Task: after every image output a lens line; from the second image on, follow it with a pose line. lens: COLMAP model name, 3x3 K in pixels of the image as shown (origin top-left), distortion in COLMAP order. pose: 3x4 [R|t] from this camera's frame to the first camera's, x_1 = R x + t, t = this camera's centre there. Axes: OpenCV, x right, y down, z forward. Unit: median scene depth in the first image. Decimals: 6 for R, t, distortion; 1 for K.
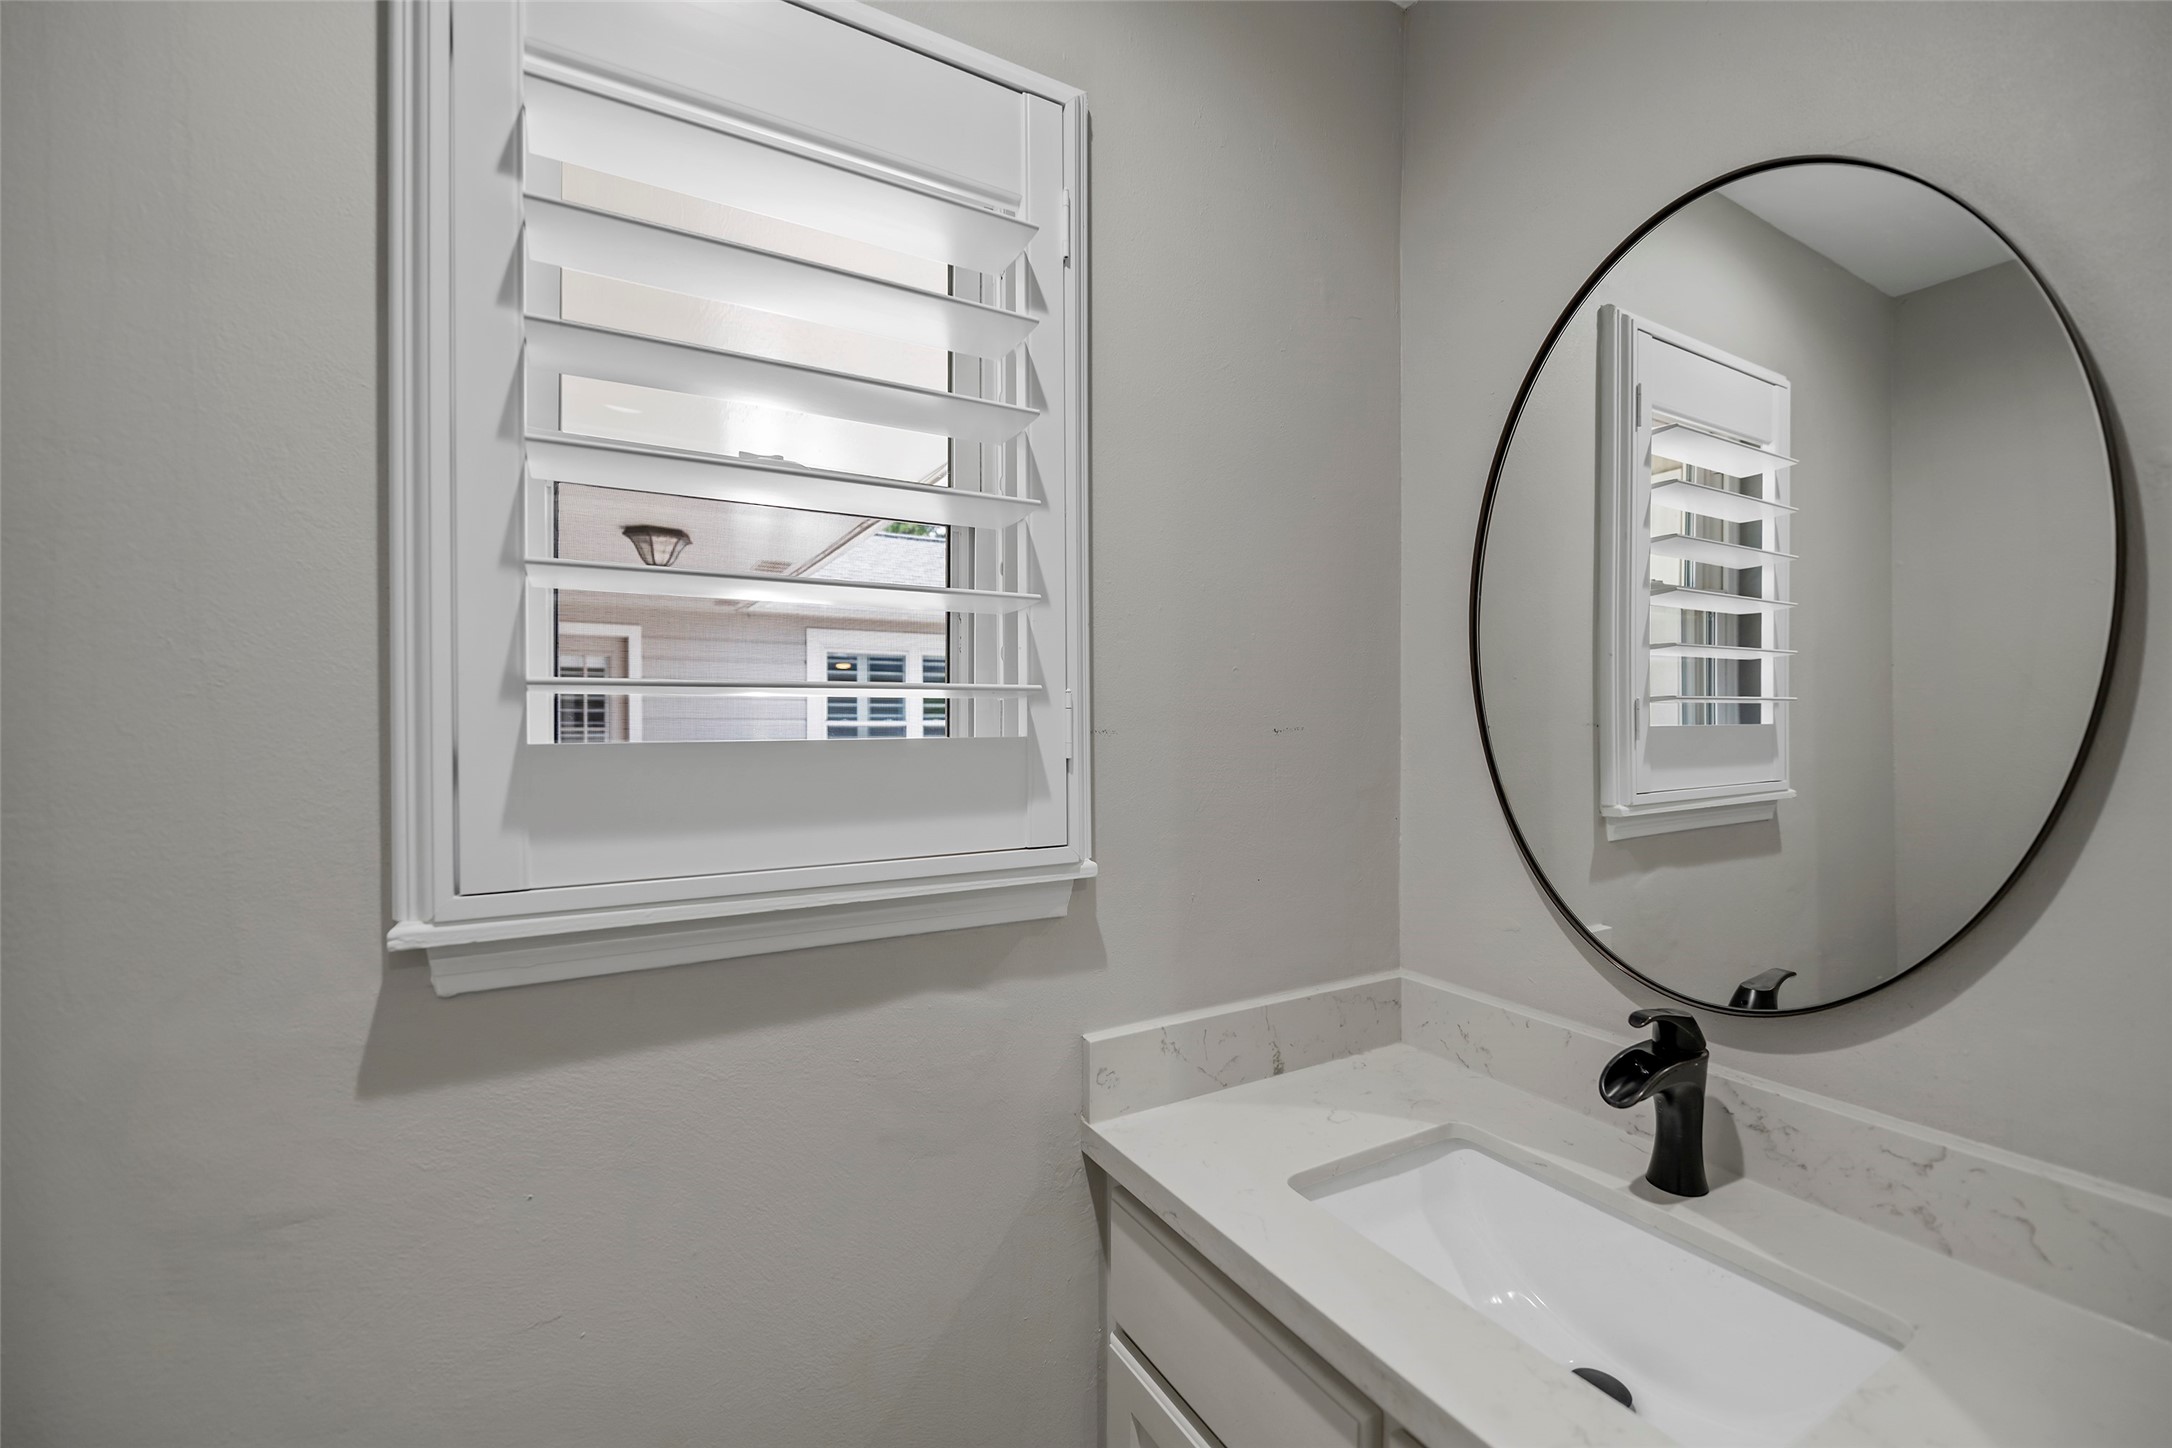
lens RADIAL K [[880.3, 0, 1083.2], [0, 880.3, 730.8], [0, 0, 1]] dist [-0.003689, 0.000105]
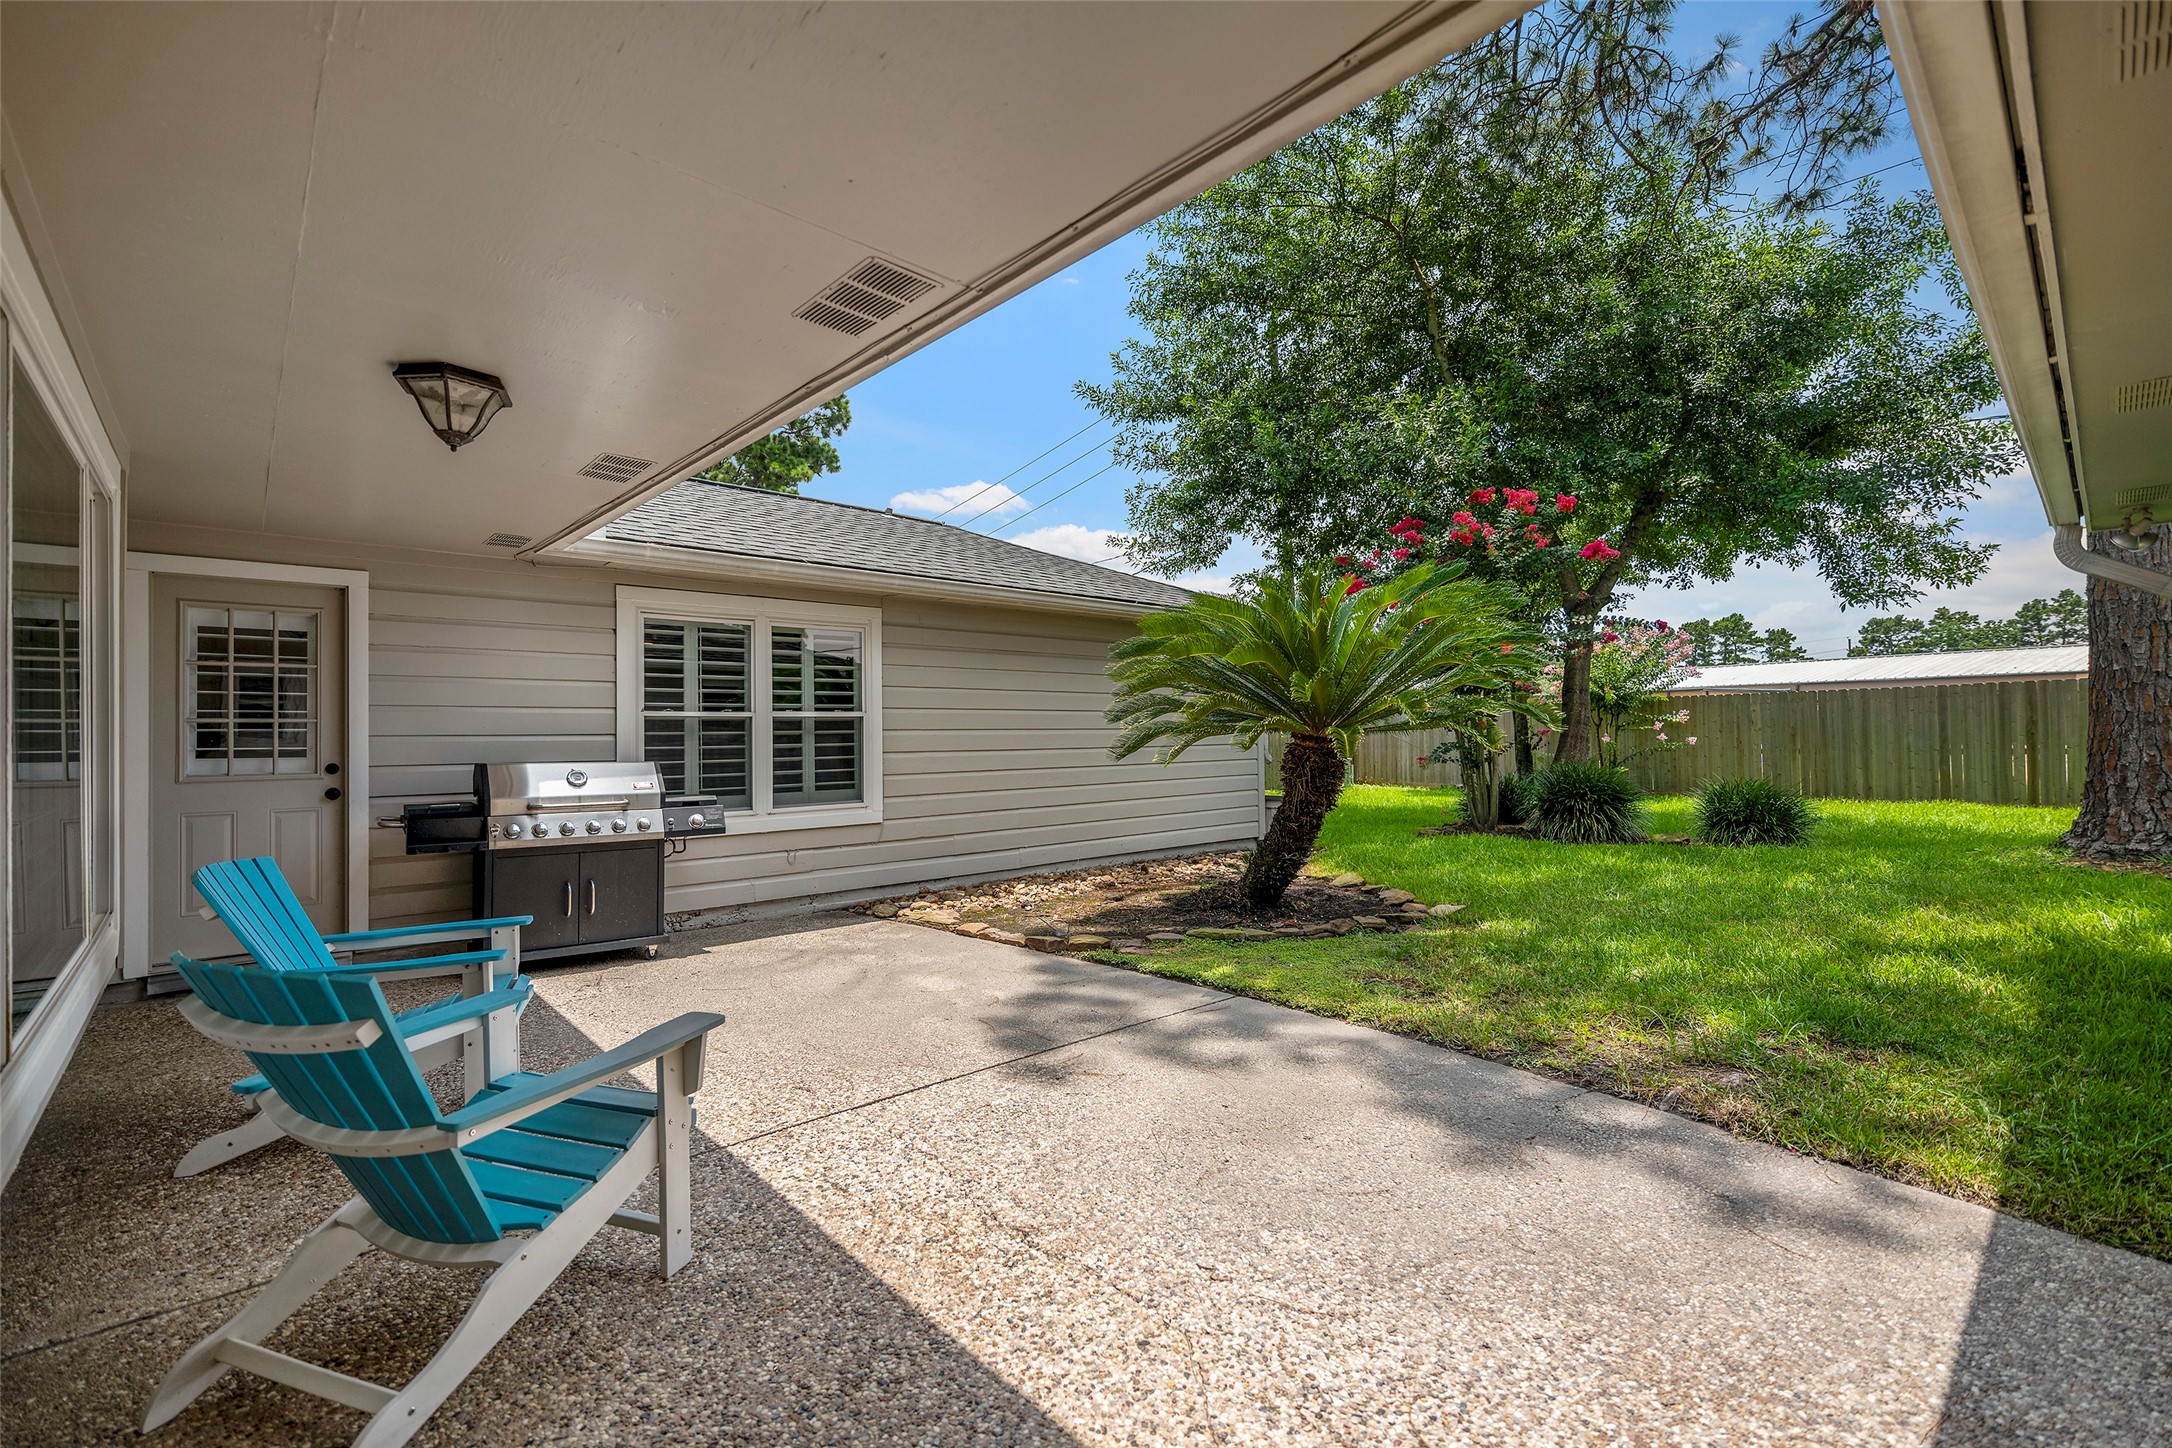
lens RADIAL K [[981.6, 0, 1088.0], [0, 981.6, 719.2], [0, 0, 1]] dist [0.000240, 0.000013]
pose [[0.982105, 0.002541, 0.188316, -0.080827], [-0.001571, 0.999985, -0.005302, -0.000586], [-0.188326, 0.004911, 0.982094, 0.120632]]
